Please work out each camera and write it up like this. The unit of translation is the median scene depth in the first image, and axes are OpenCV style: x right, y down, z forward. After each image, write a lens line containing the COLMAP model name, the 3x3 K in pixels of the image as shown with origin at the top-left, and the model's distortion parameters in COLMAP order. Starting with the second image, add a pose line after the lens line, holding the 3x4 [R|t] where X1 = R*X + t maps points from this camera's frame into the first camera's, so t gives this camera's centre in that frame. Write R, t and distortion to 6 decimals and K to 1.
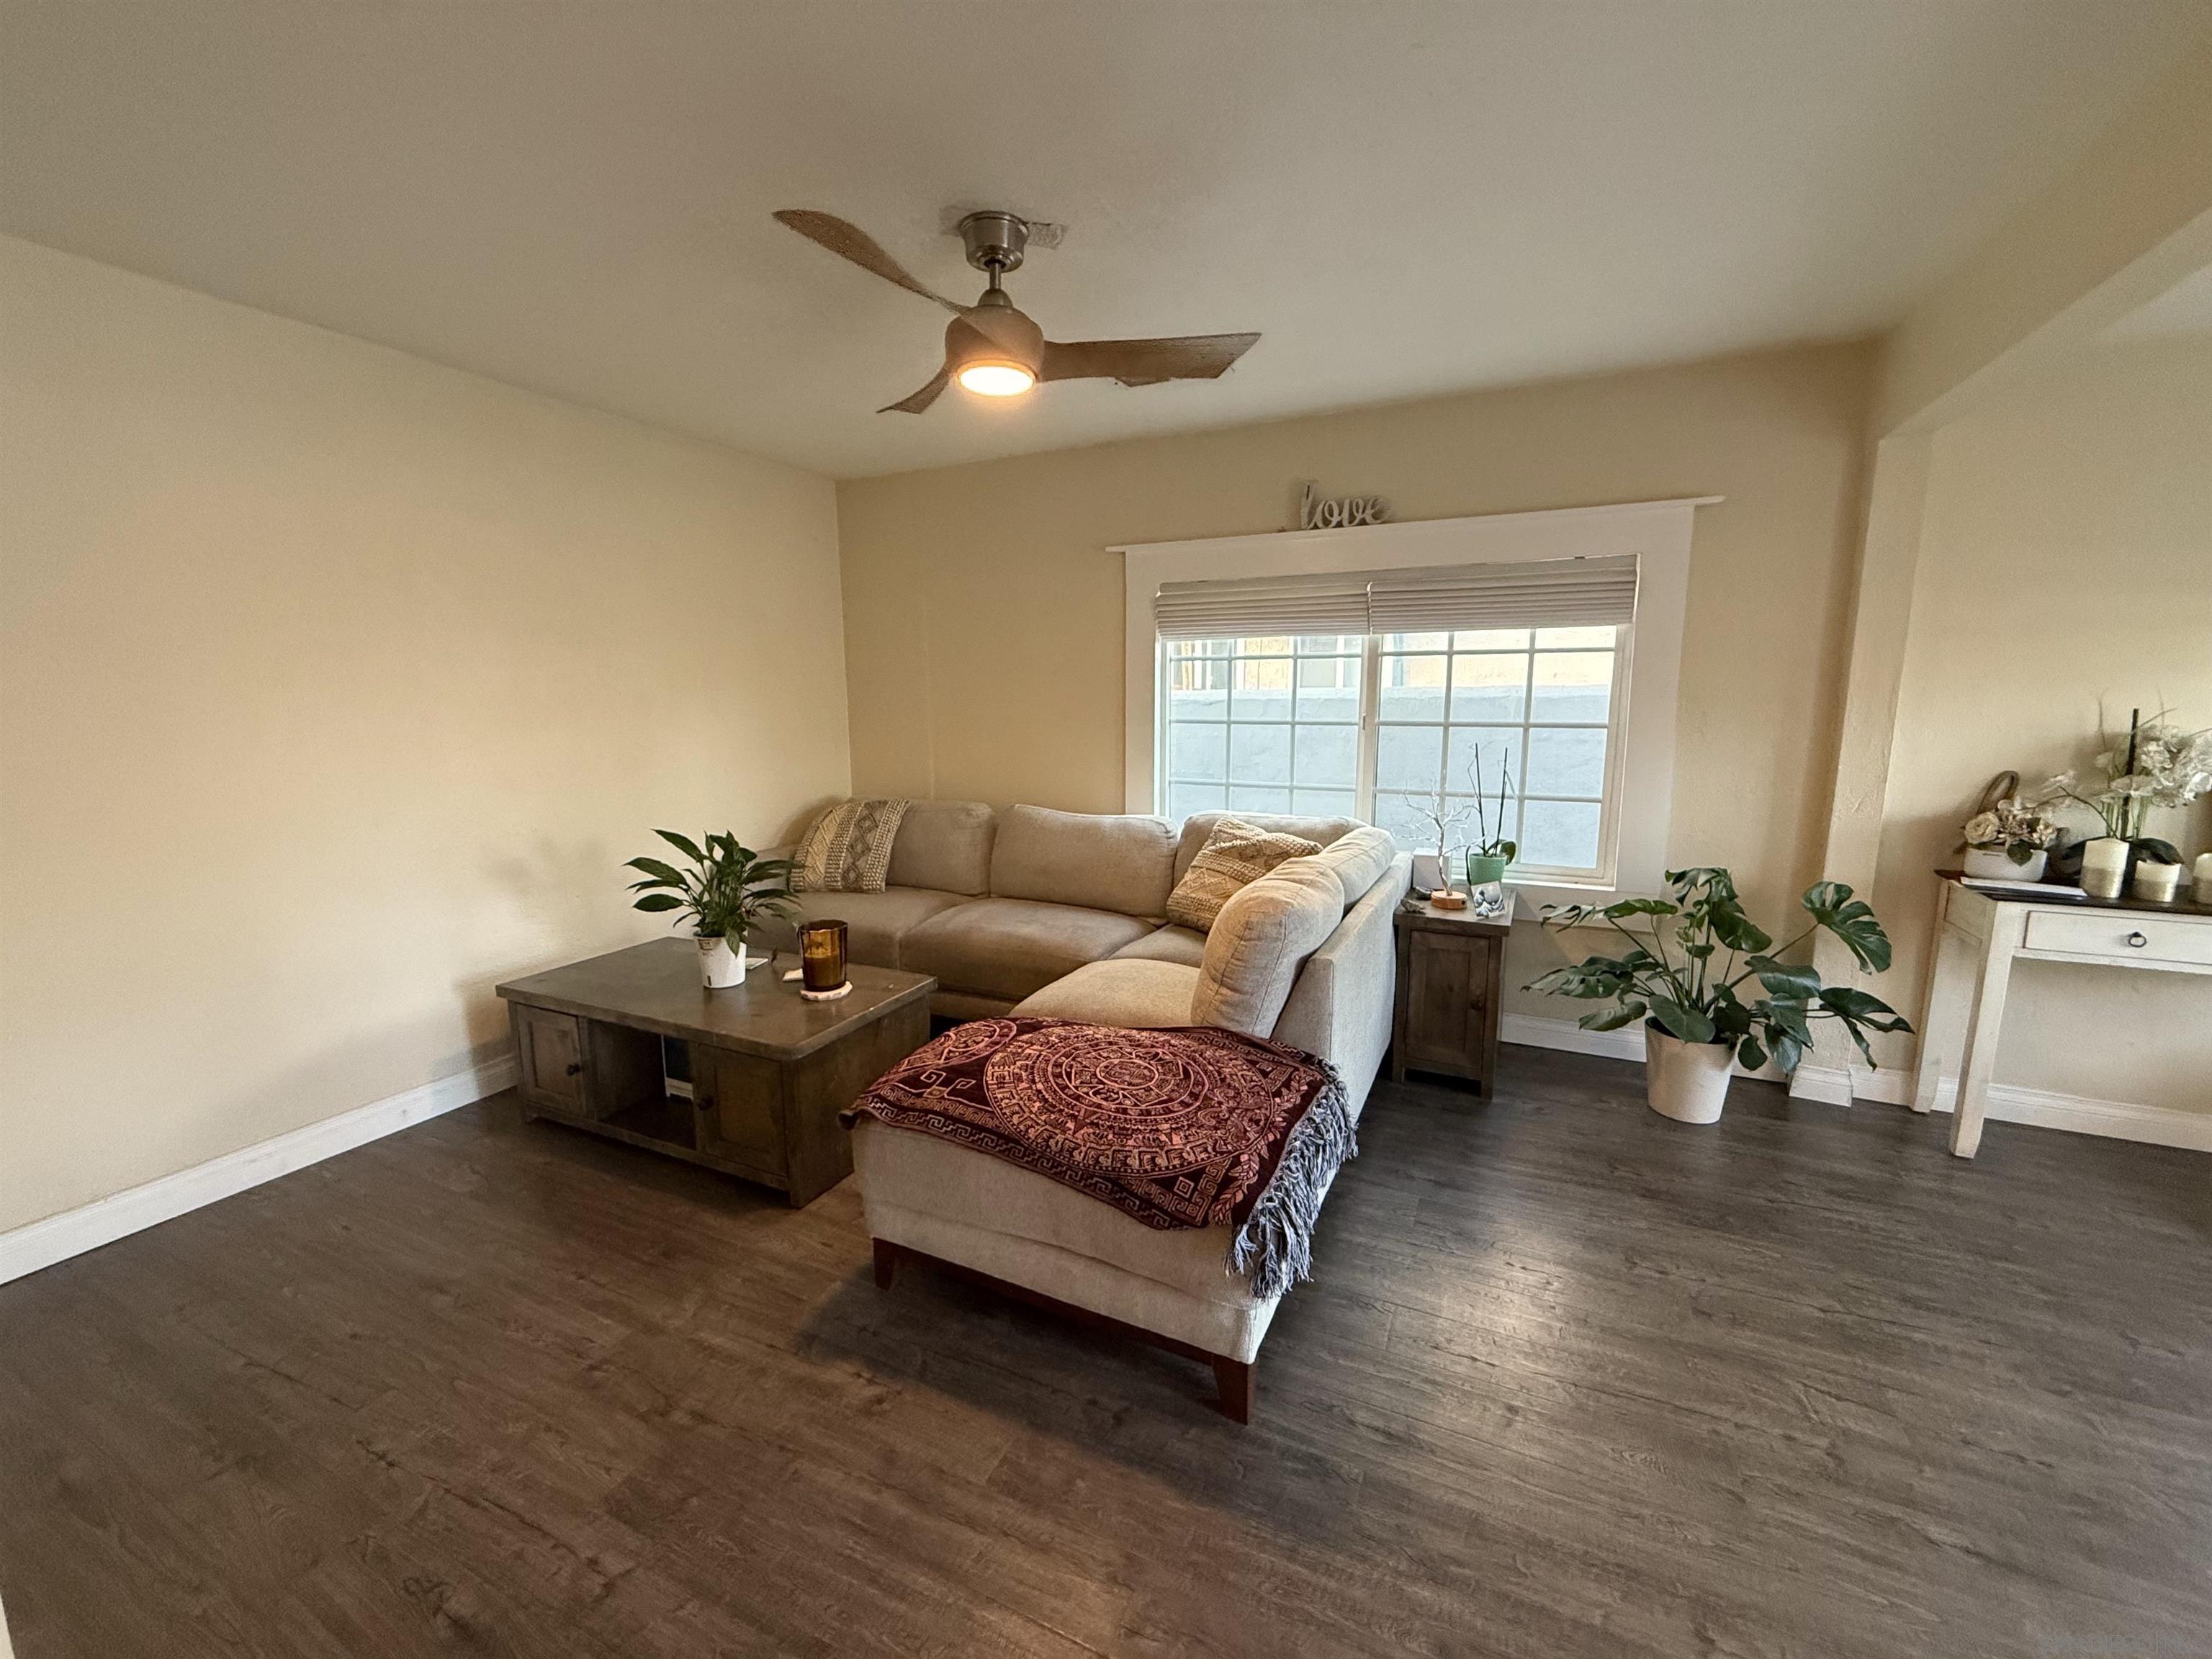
lens RADIAL K [[879.2, 0, 1113.3], [0, 879.2, 837.8], [0, 0, 1]] dist [-0.000049, -0.000129]
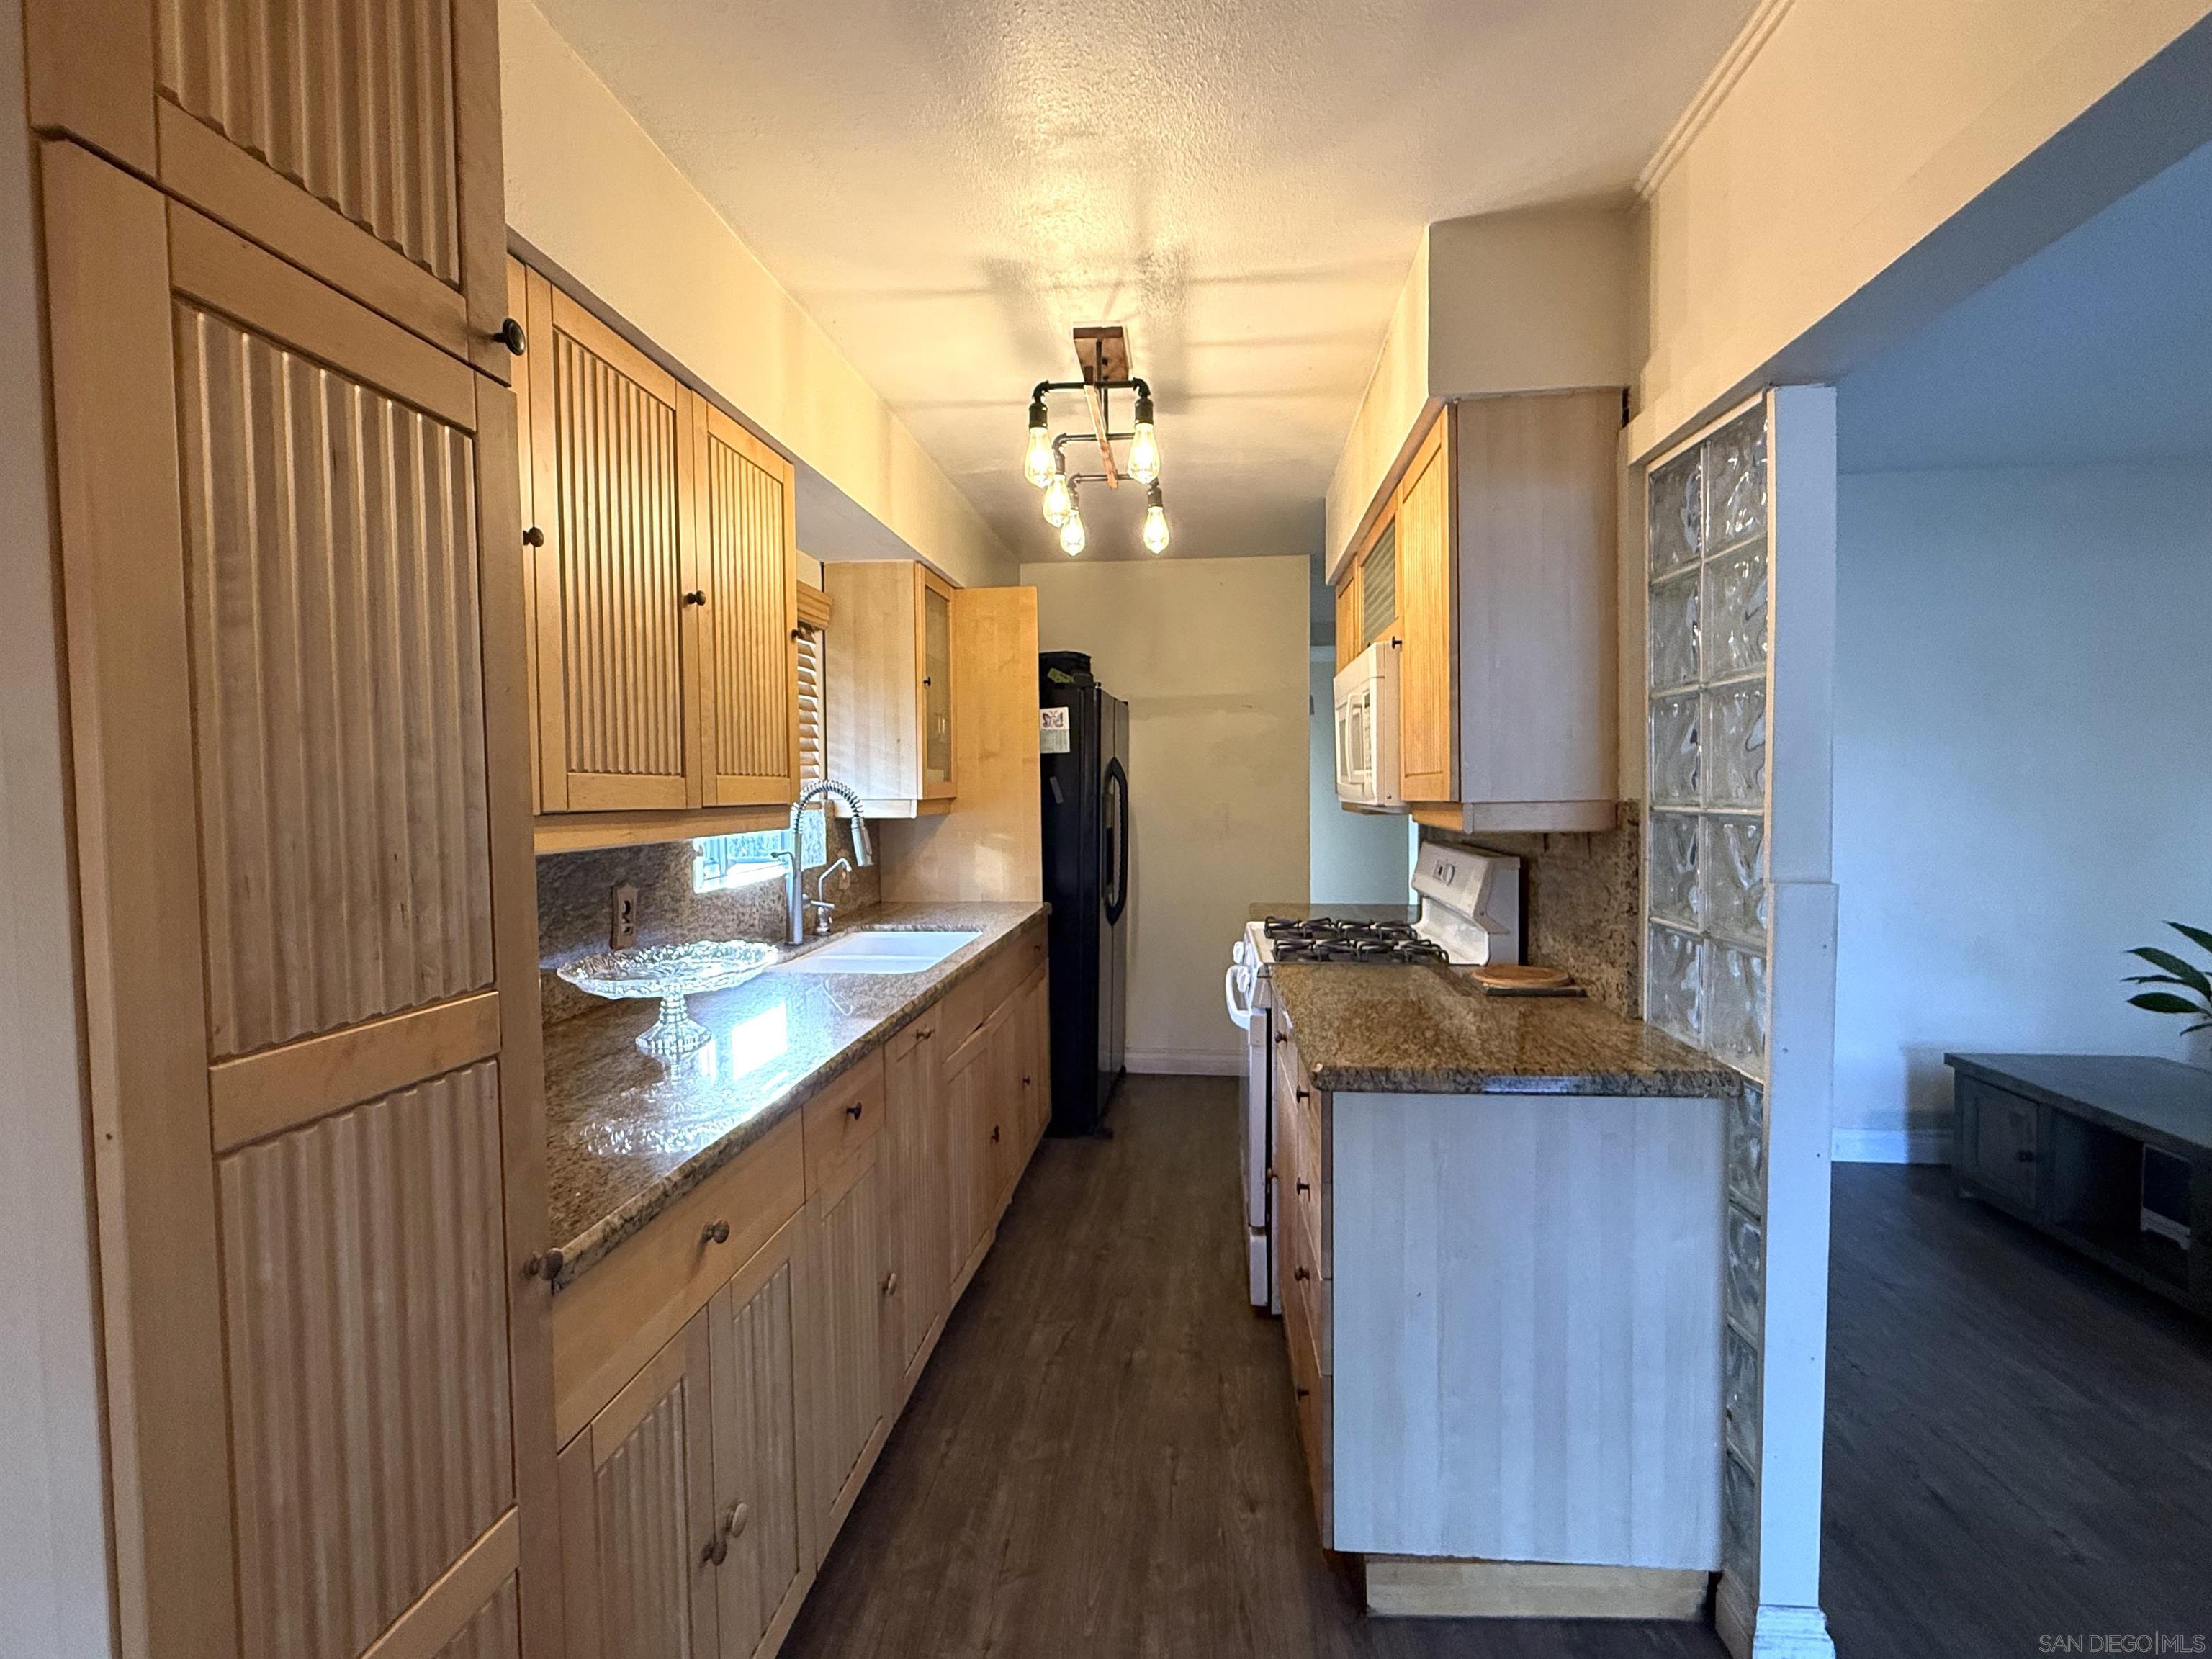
lens RADIAL K [[1031.3, 0, 1110.0], [0, 1031.3, 825.3], [0, 0, 1]] dist [0.002367, 0.000467]
pose [[0.320328, 0.037569, -0.946562, 0.127514], [-0.140773, 0.990007, -0.008346, 0.055004], [0.936789, 0.135924, 0.322415, -0.365804]]
